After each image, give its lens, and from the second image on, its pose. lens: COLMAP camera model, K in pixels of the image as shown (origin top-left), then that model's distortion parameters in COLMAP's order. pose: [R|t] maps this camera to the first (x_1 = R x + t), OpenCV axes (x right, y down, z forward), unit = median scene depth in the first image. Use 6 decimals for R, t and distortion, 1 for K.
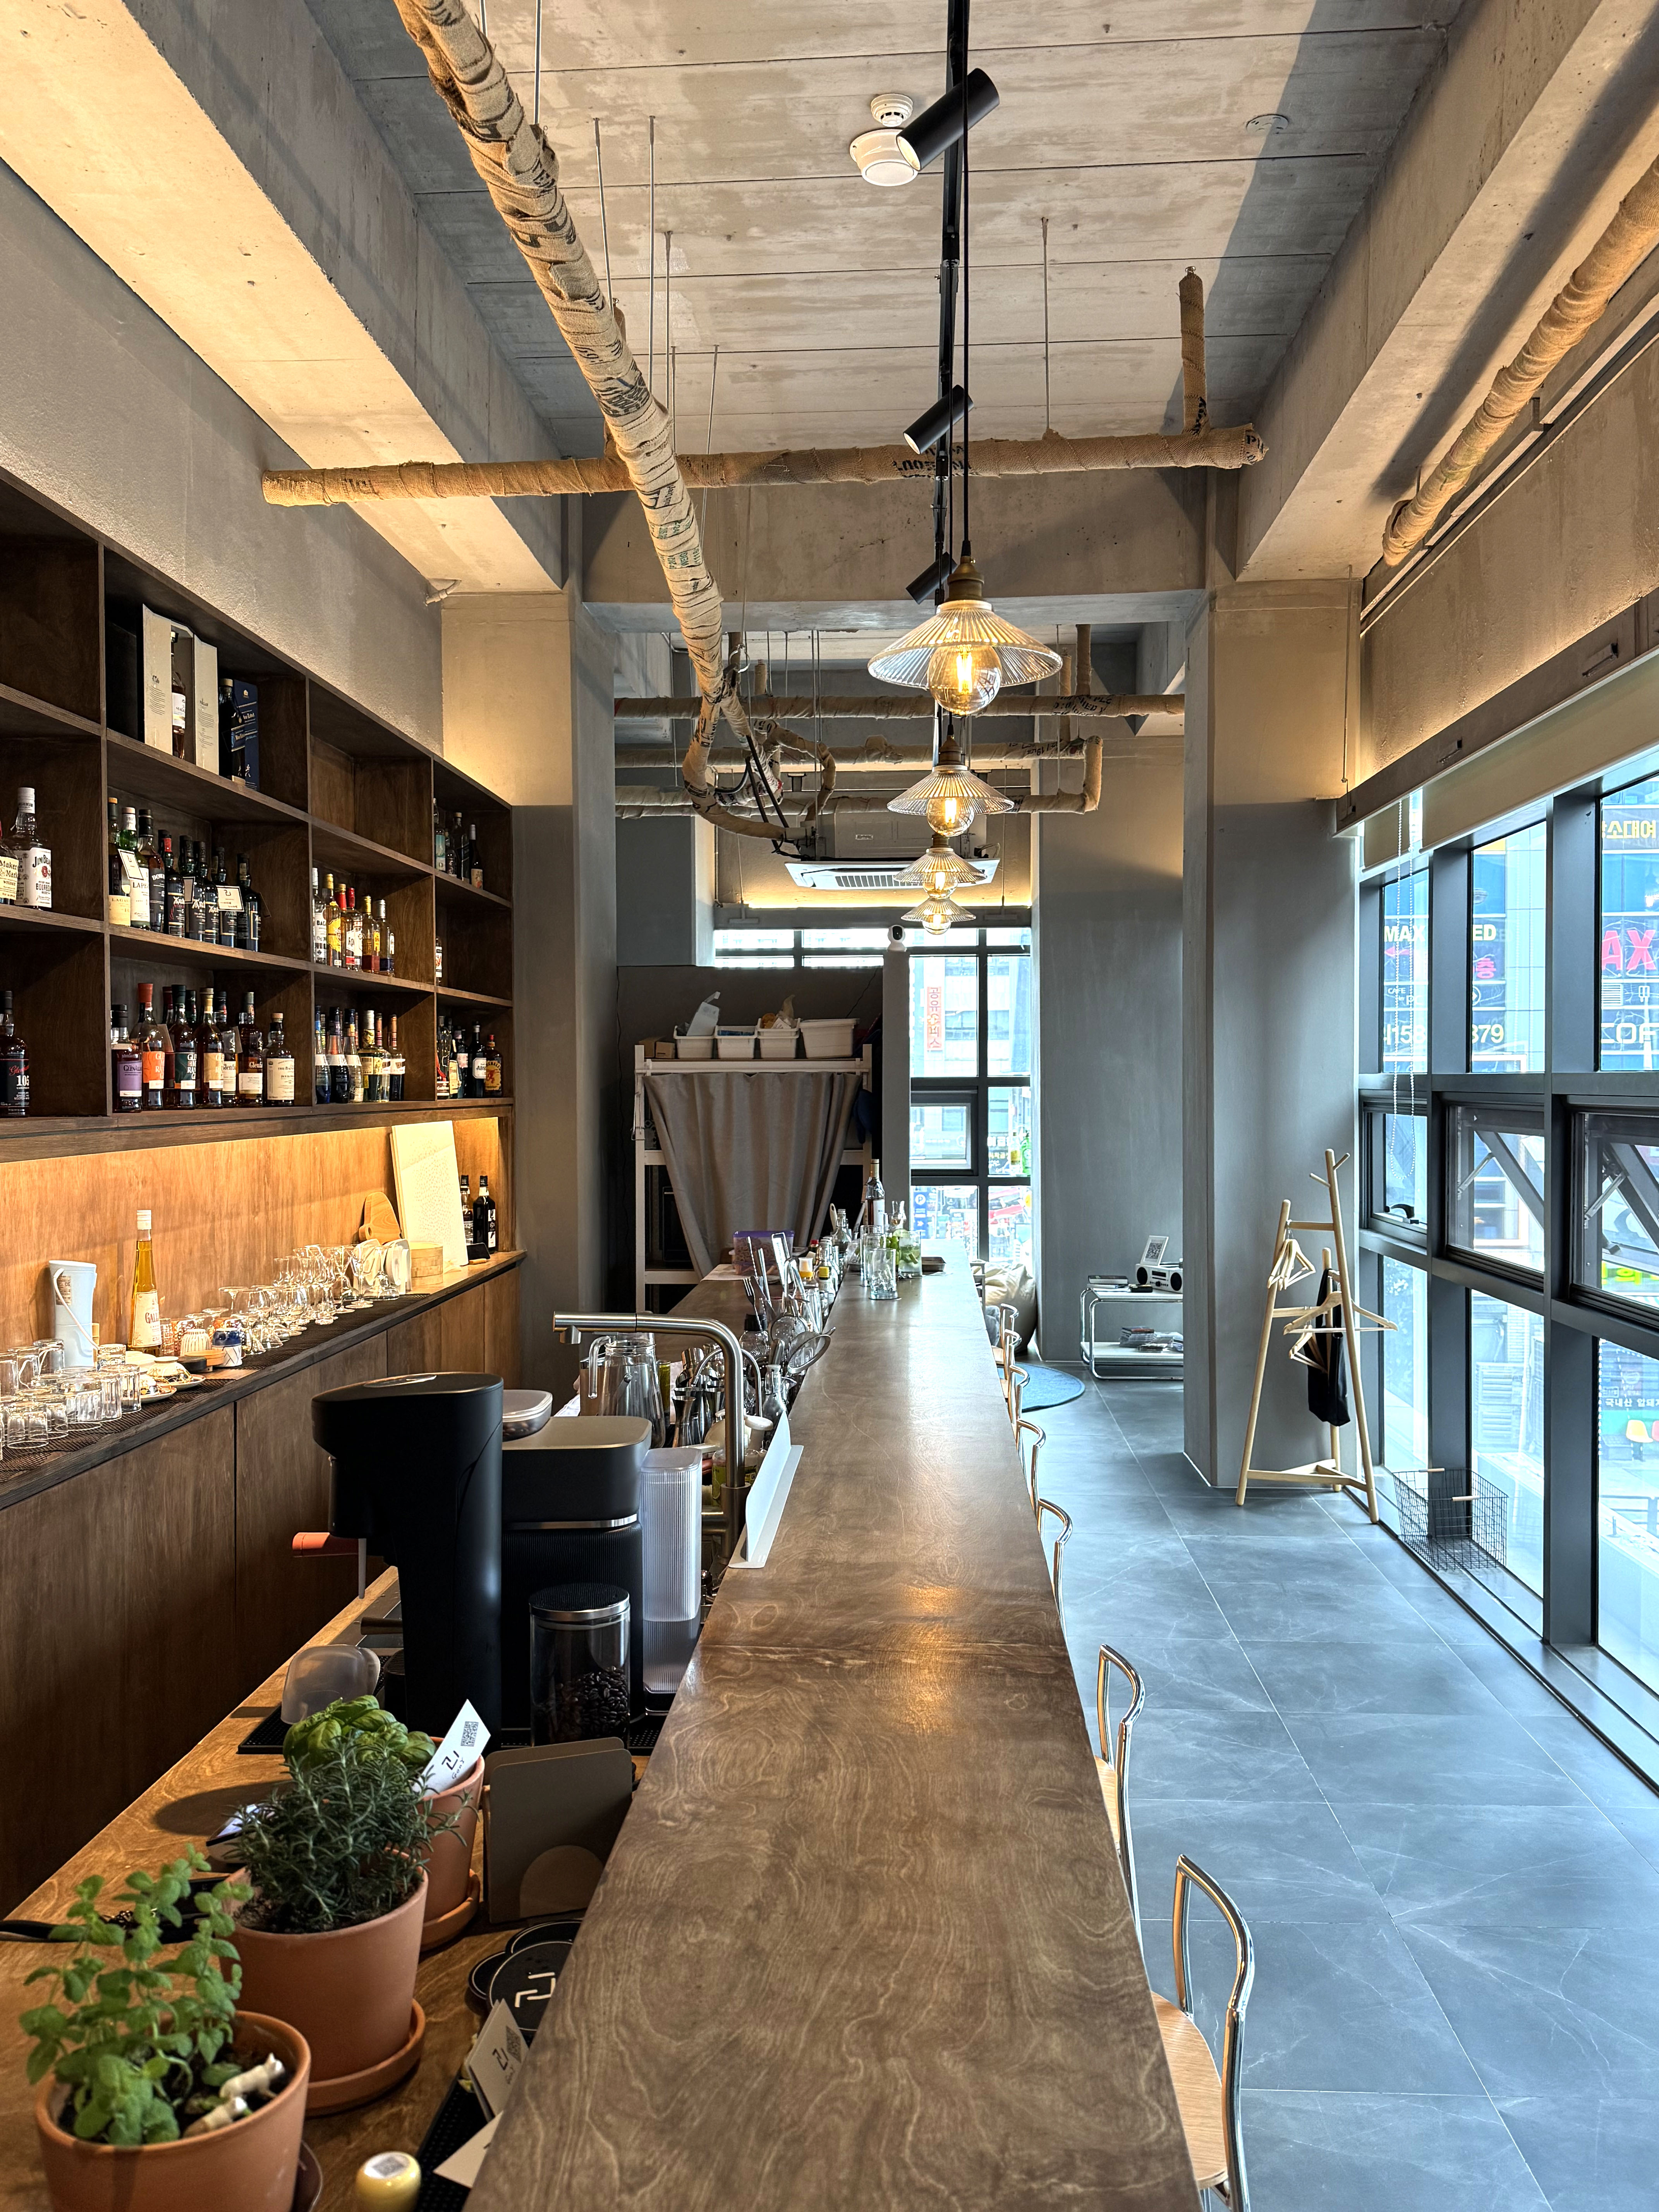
lens RADIAL K [[1900.9, 0, 829.7], [0, 1900.9, 1202.0], [0, 0, 1]] dist [0.206393, -0.377734]
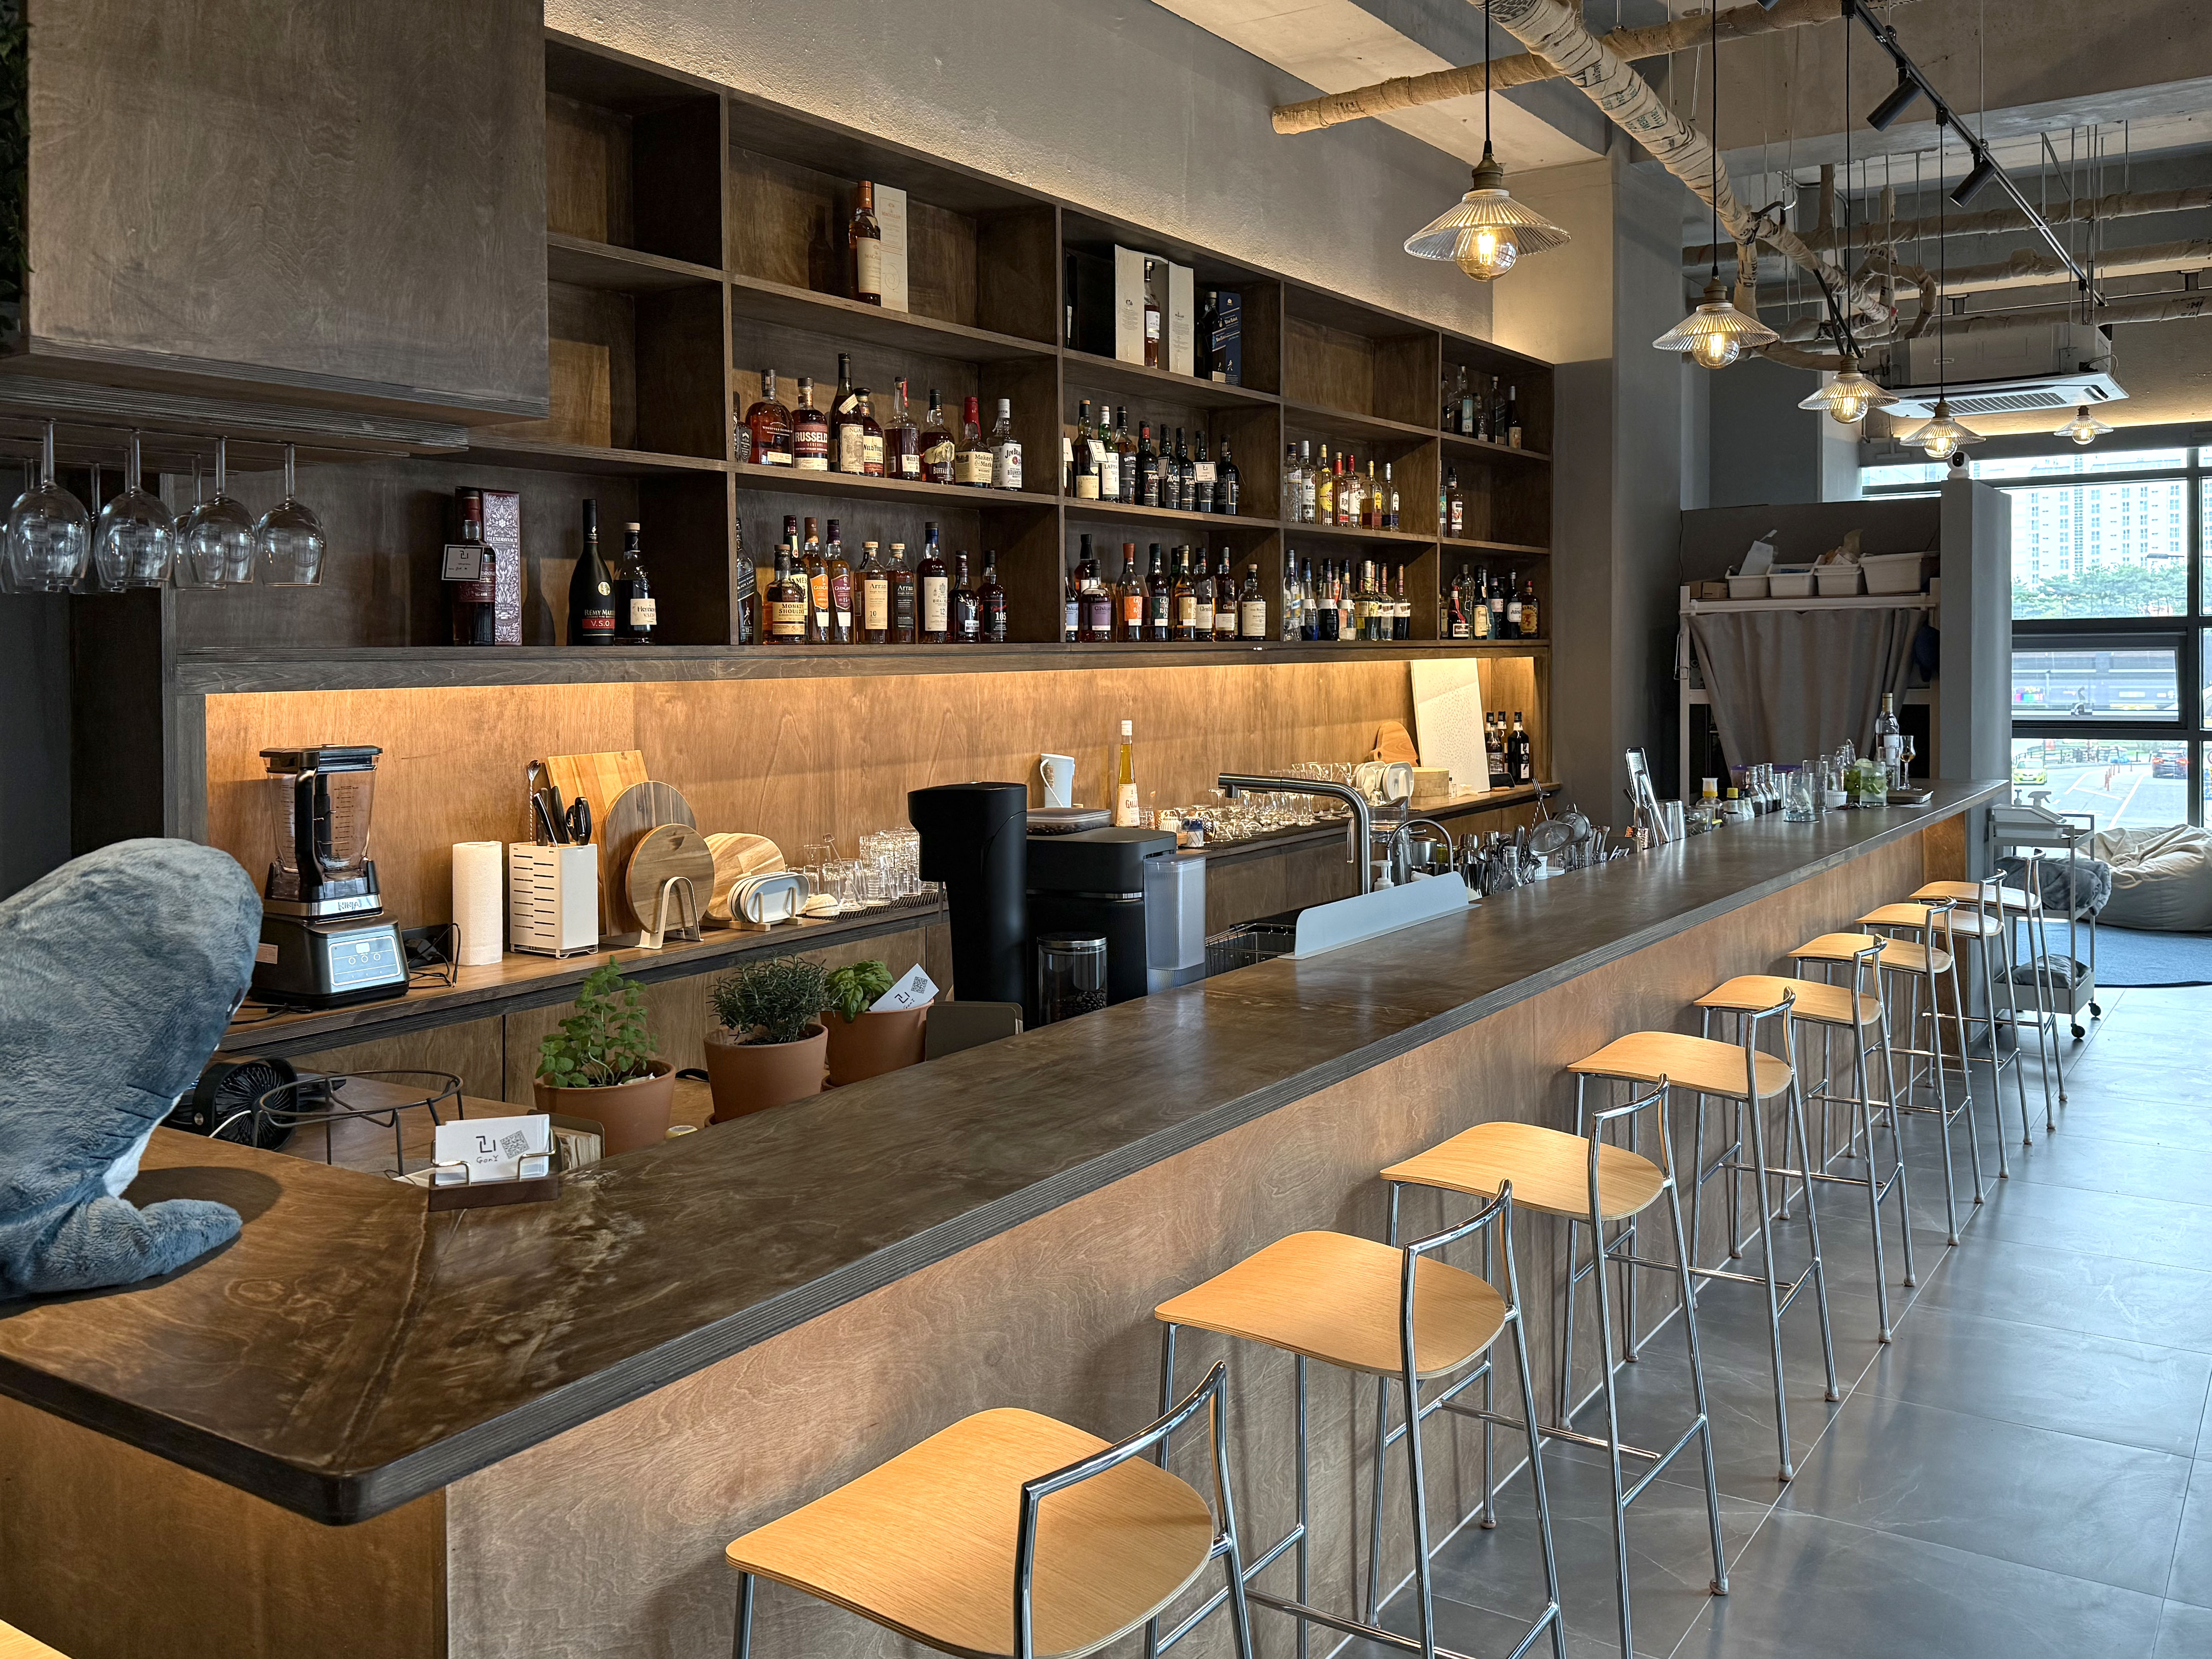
lens RADIAL K [[1900.9, 0, 1106.0], [0, 1900.9, 829.5], [0, 0, 1]] dist [0.206393, -0.377734]
pose [[0.871905, 0.038342, -0.488172, 0.208699], [-0.022542, 0.999016, 0.038204, 0.023308], [0.489156, -0.022305, 0.871911, -0.093549]]
